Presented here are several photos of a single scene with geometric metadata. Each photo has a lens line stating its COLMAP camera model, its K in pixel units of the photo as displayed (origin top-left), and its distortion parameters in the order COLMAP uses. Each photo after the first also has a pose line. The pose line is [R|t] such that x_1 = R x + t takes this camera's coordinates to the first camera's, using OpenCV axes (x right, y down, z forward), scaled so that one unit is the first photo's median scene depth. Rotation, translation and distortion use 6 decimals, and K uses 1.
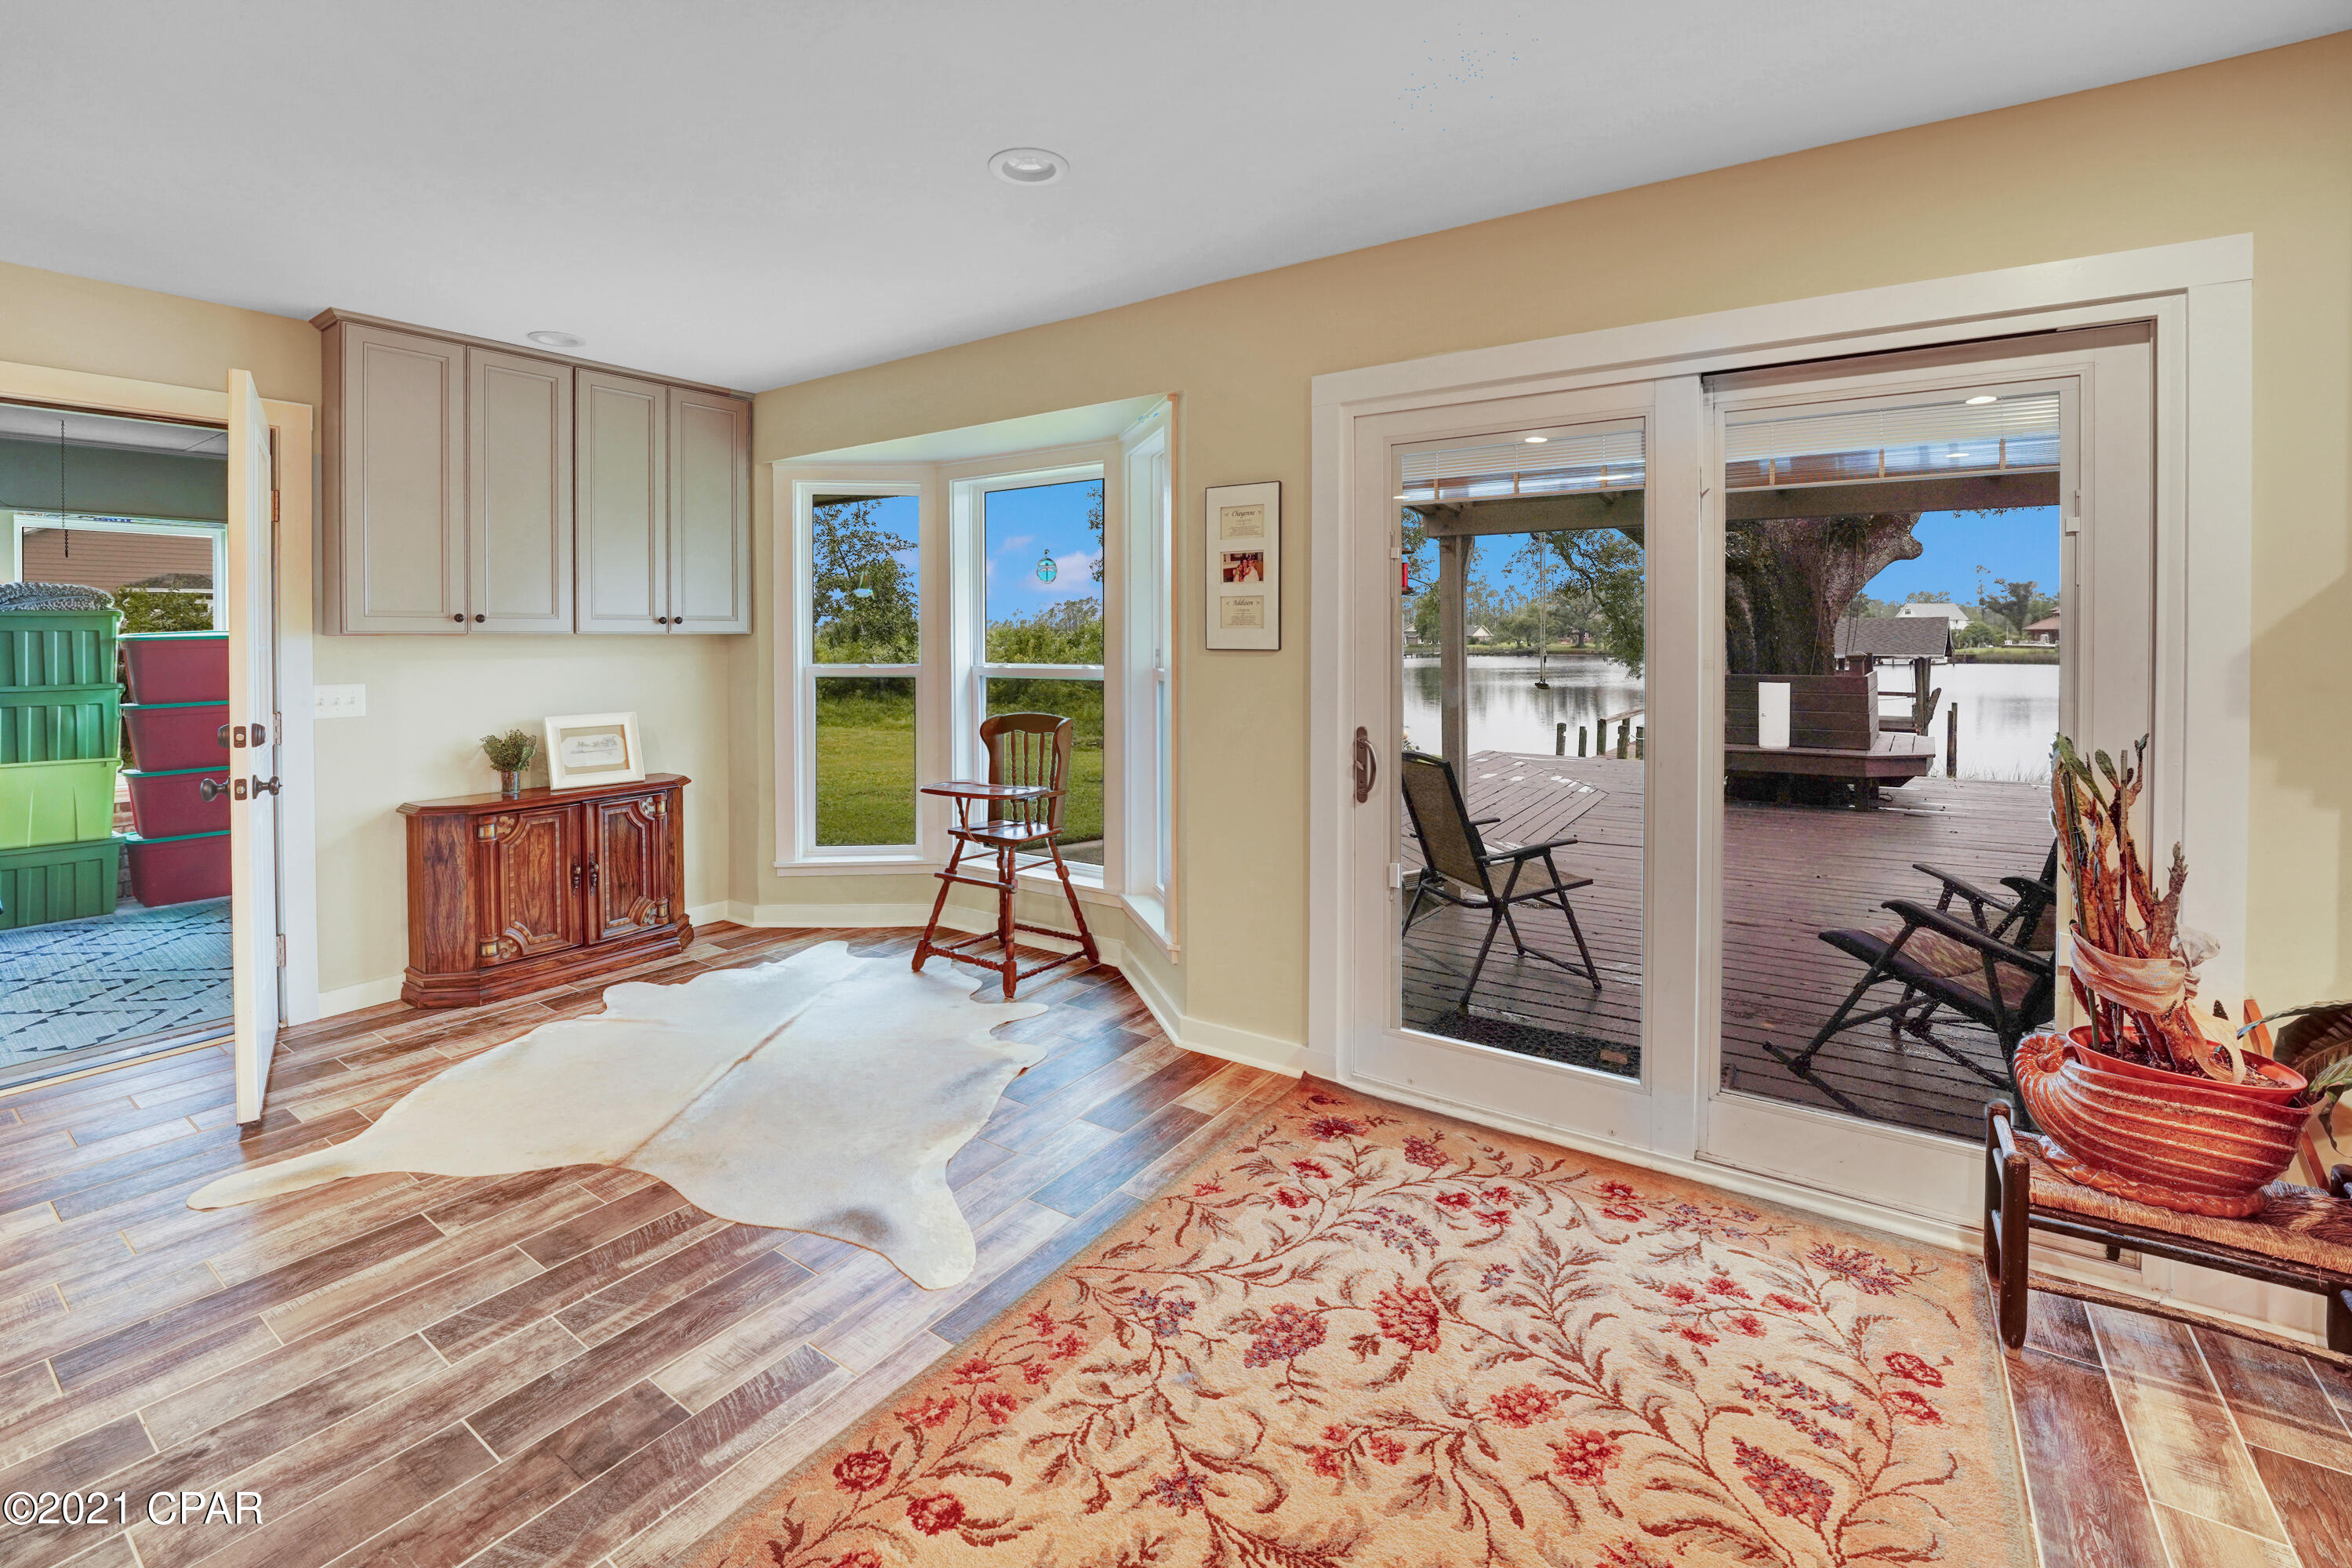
lens RADIAL K [[1023.3, 0, 1142.6], [0, 1023.3, 639.5], [0, 0, 1]] dist [-0.024248, 0.000192]
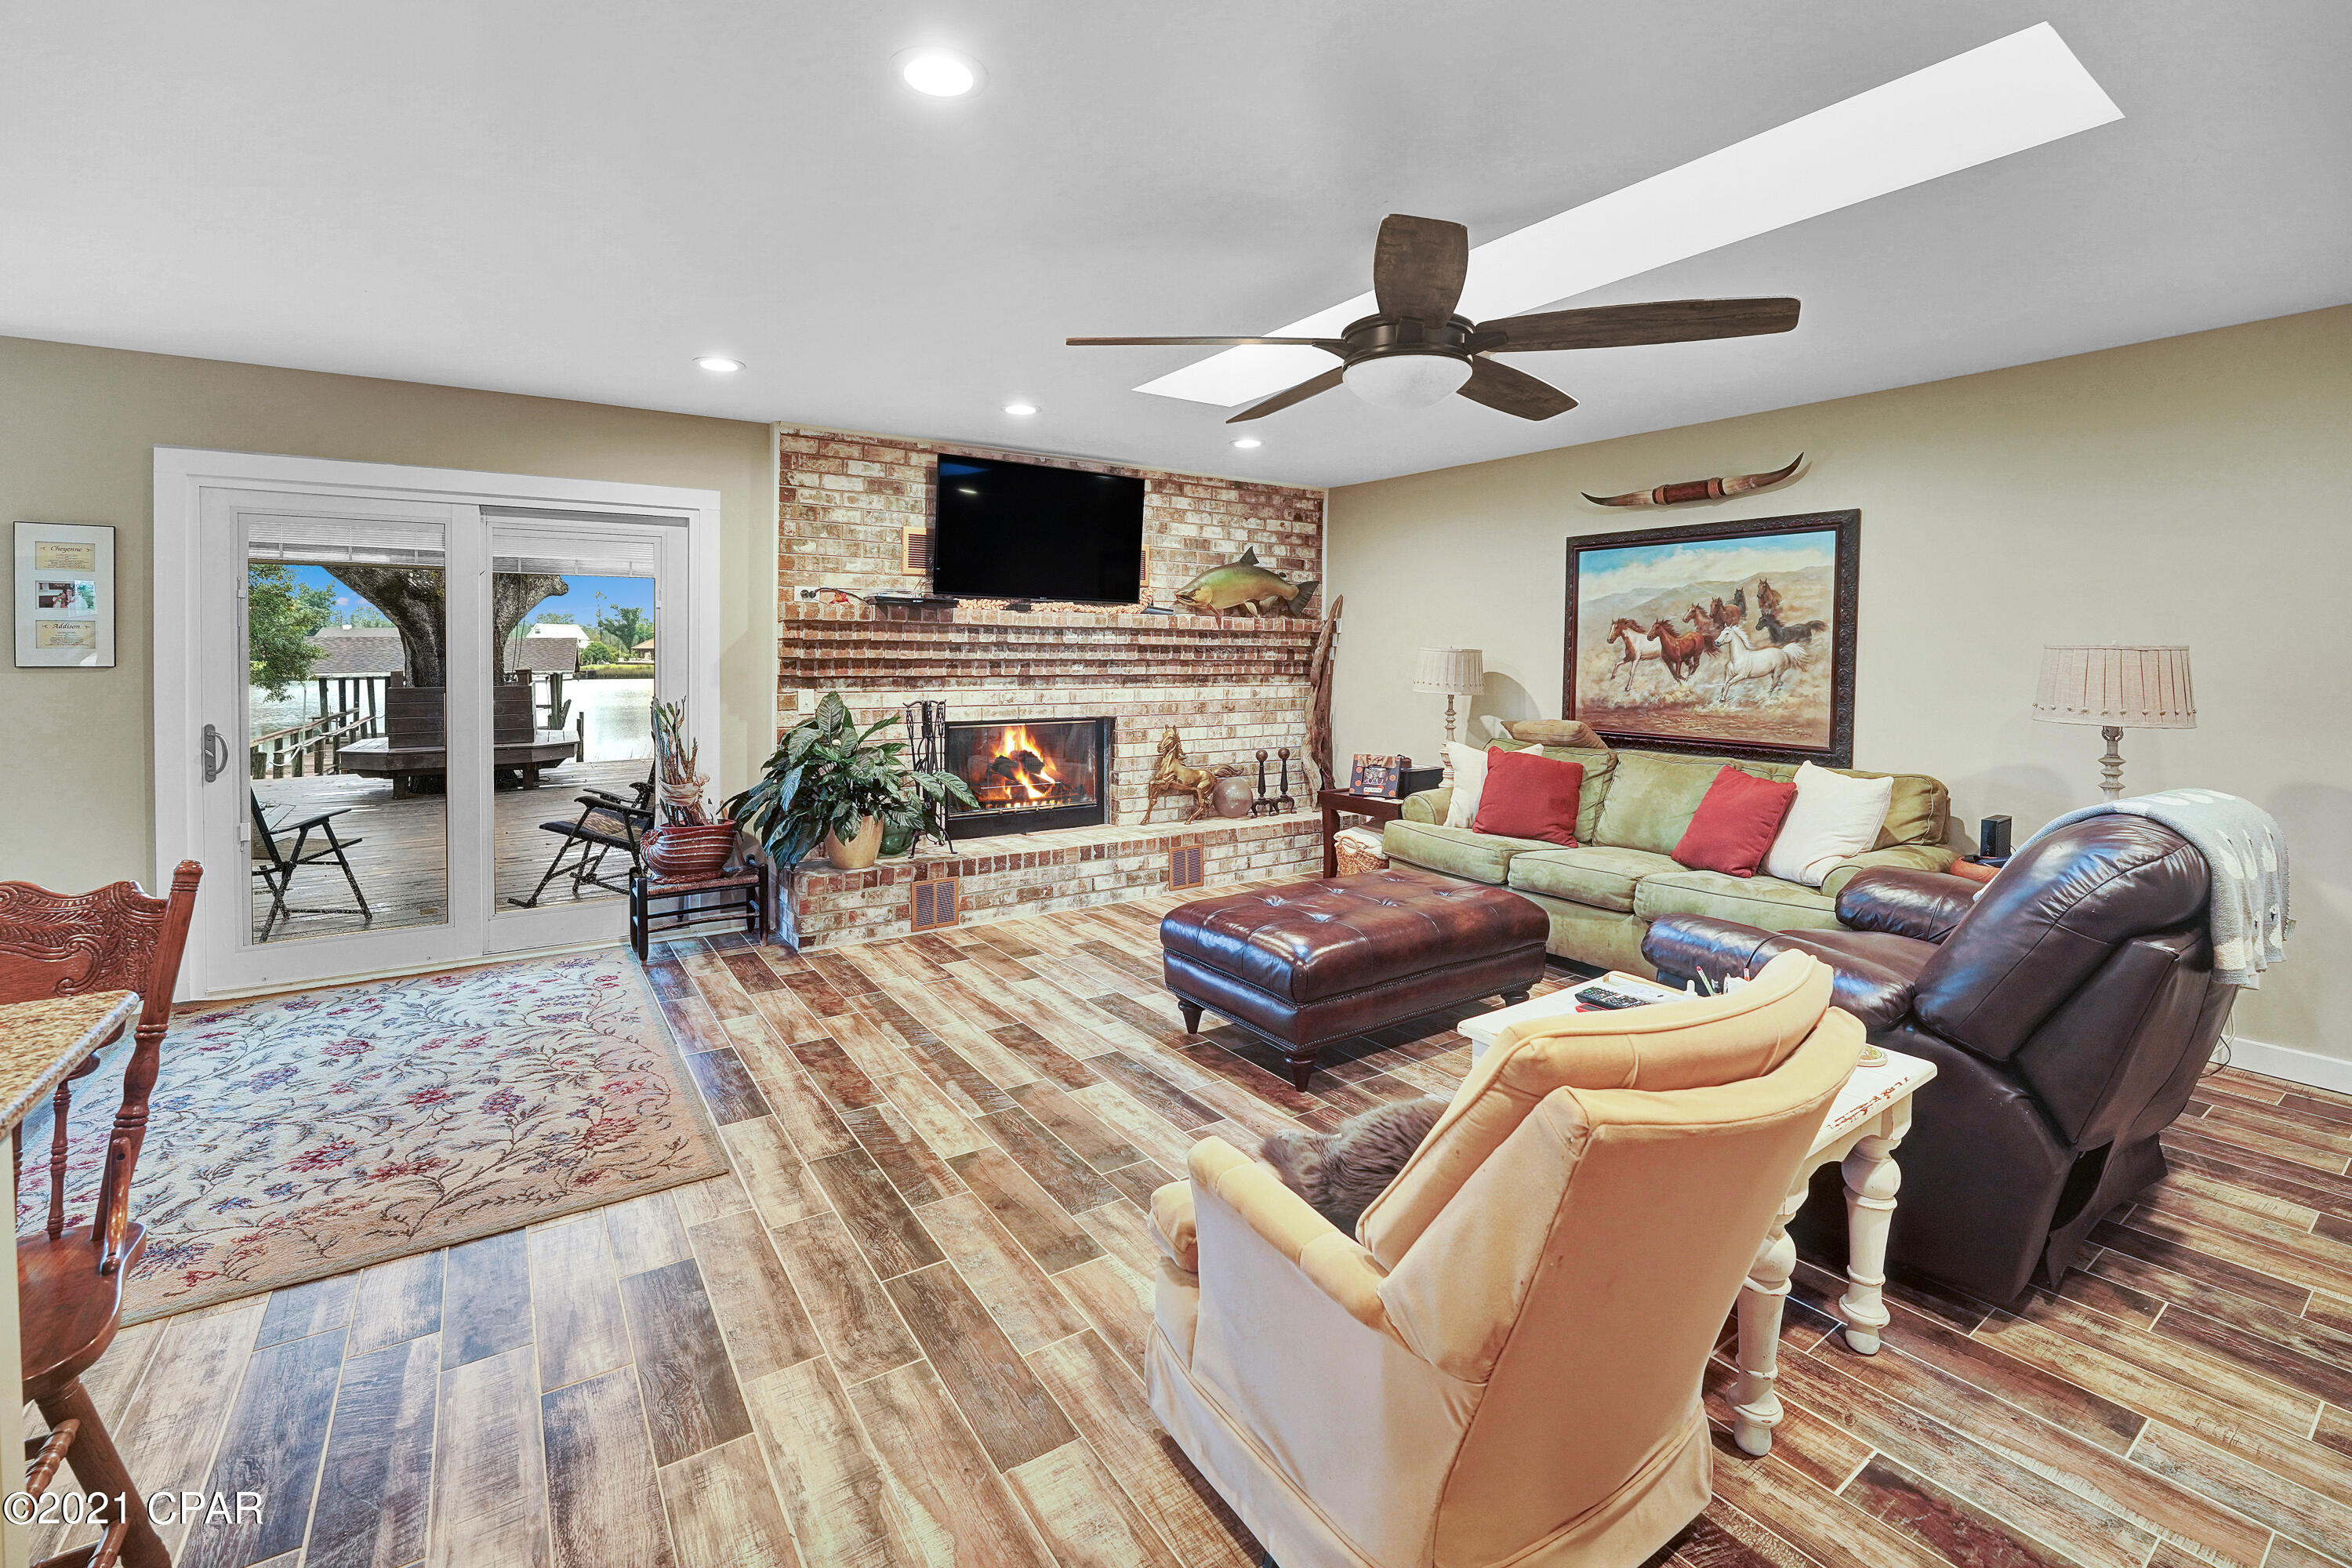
lens RADIAL K [[994.4, 0, 1168.8], [0, 994.4, 678.1], [0, 0, 1]] dist [-0.025242, 0.000314]
pose [[0.345745, -0.017498, 0.938165, -0.525152], [-0.002218, 0.999808, 0.019465, 0.000119], [-0.938326, -0.008811, 0.345640, -0.583424]]
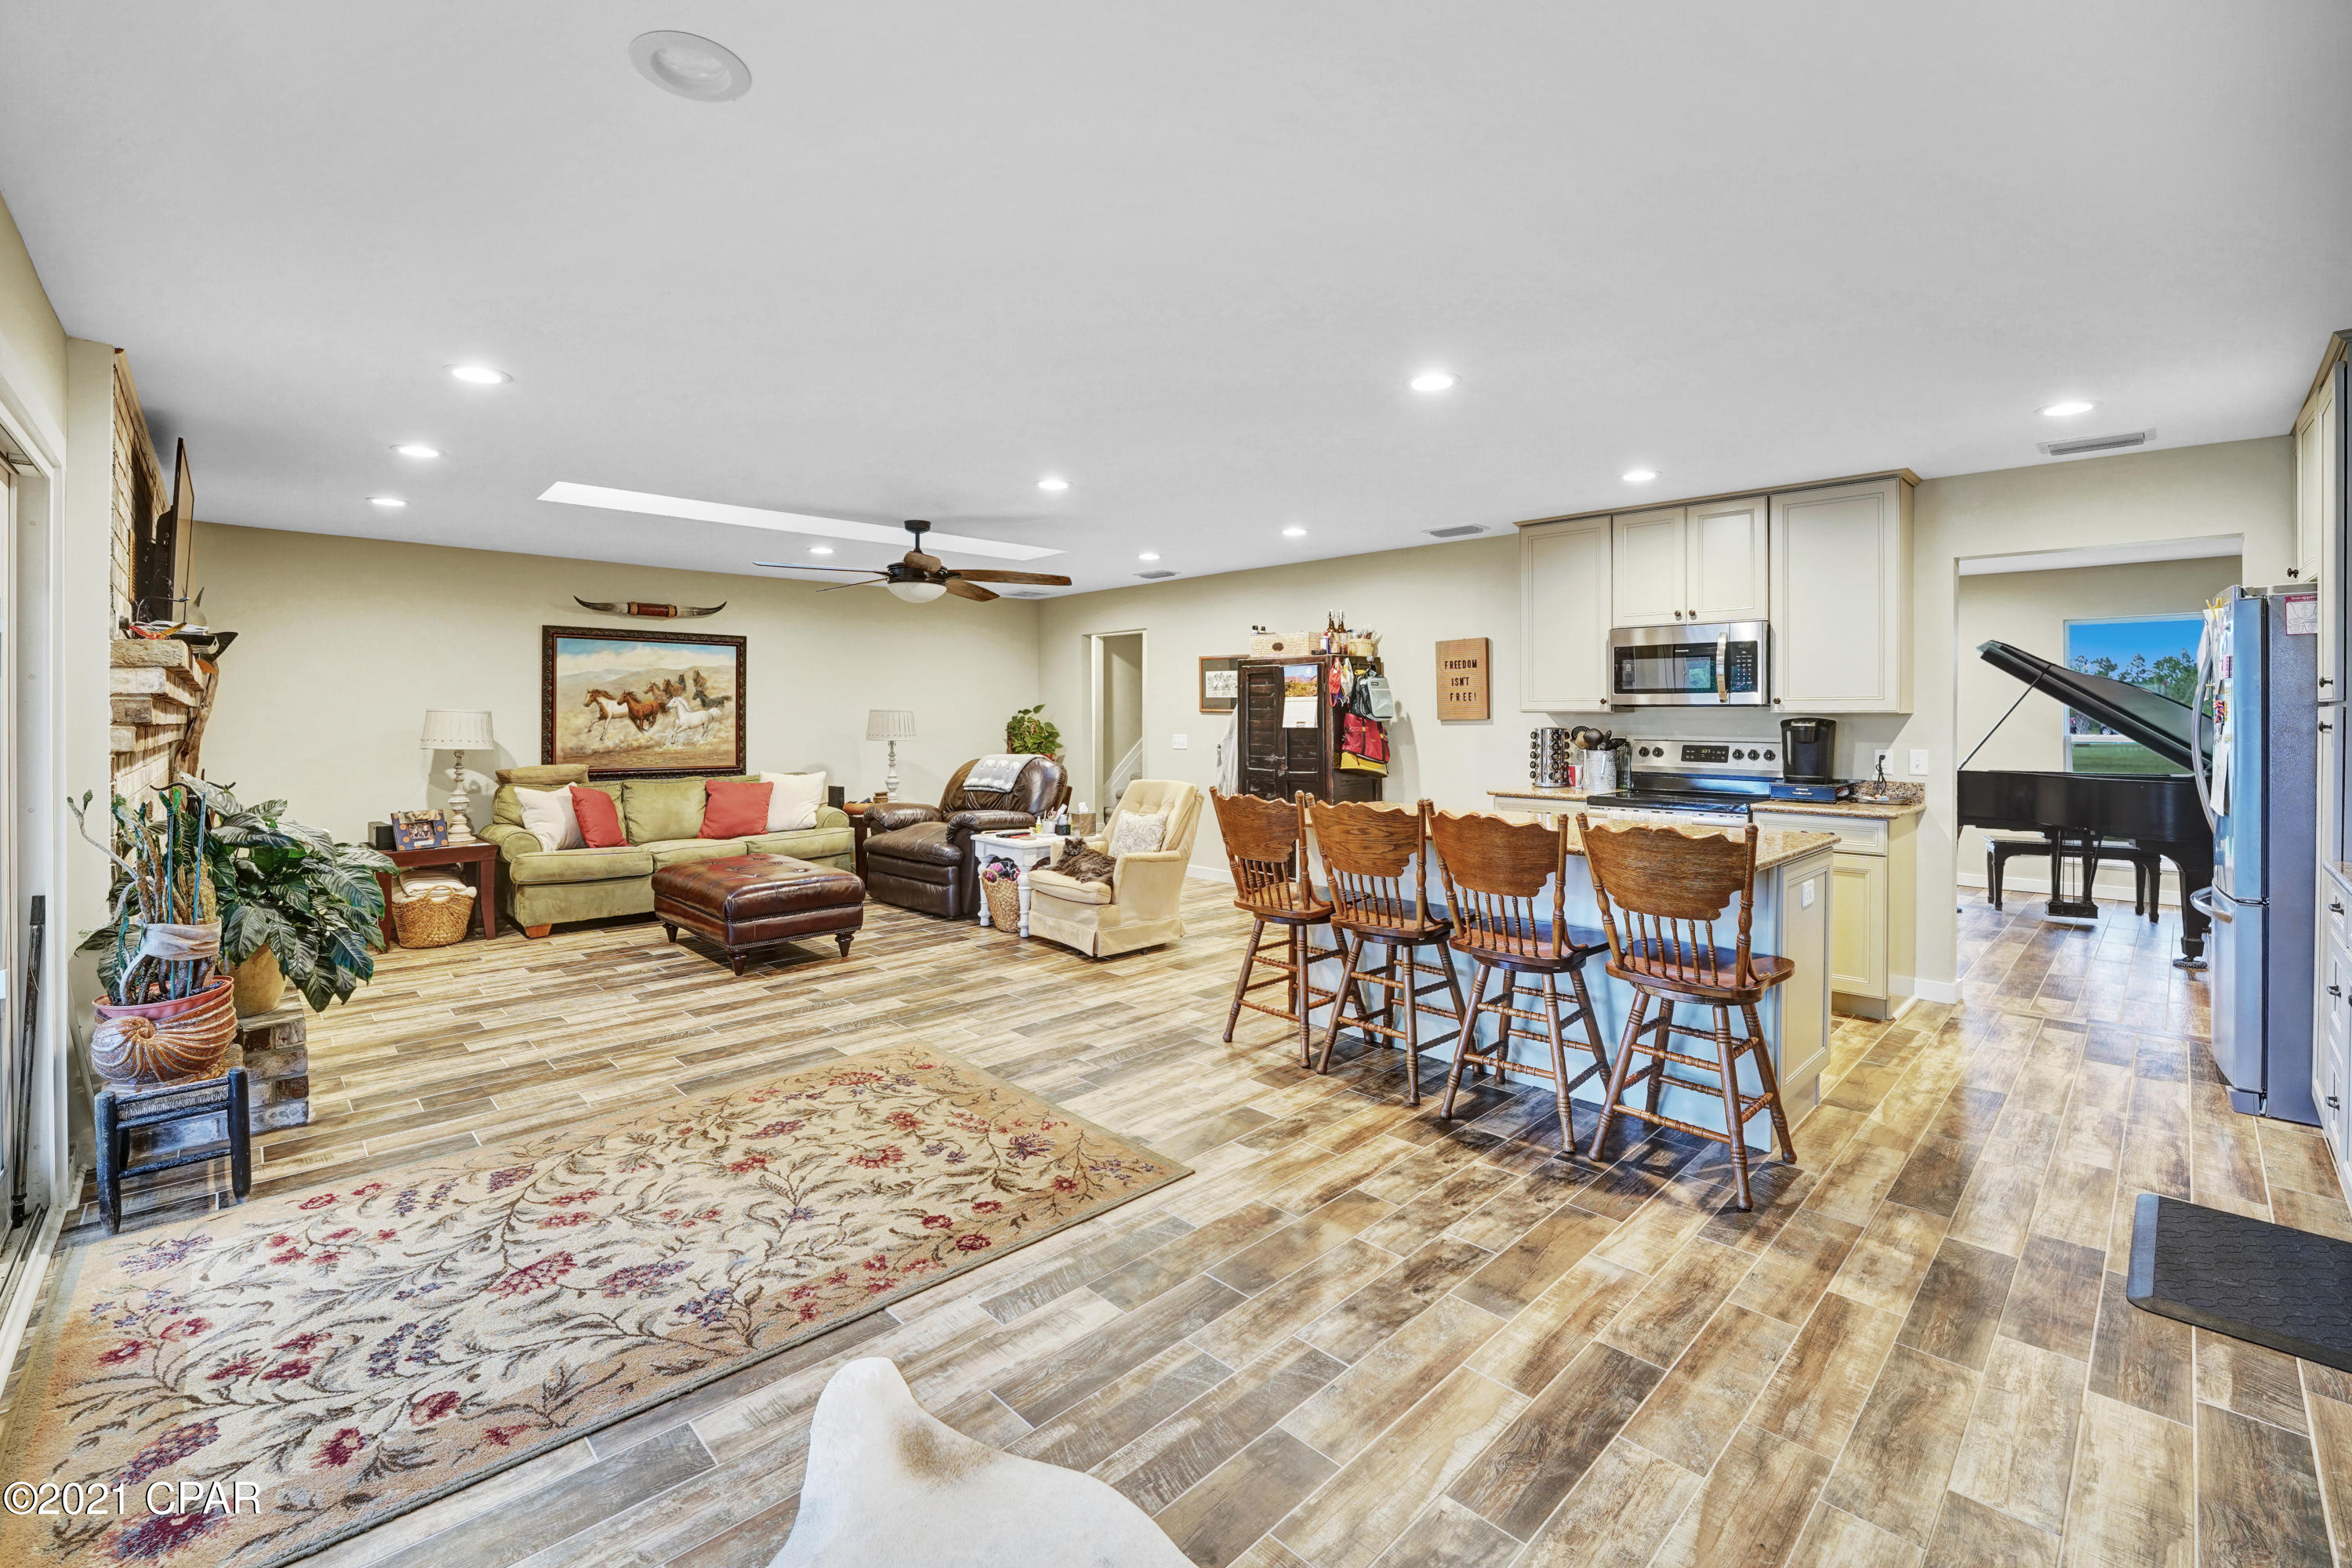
lens RADIAL K [[1012.4, 0, 1117.6], [0, 1012.4, 717.8], [0, 0, 1]] dist [-0.024299, 0.003159]
pose [[-0.972815, 0.005267, 0.231524, -0.460015], [0.006516, 0.999968, 0.004629, -0.004386], [-0.231493, 0.006012, -0.972818, 1.311543]]
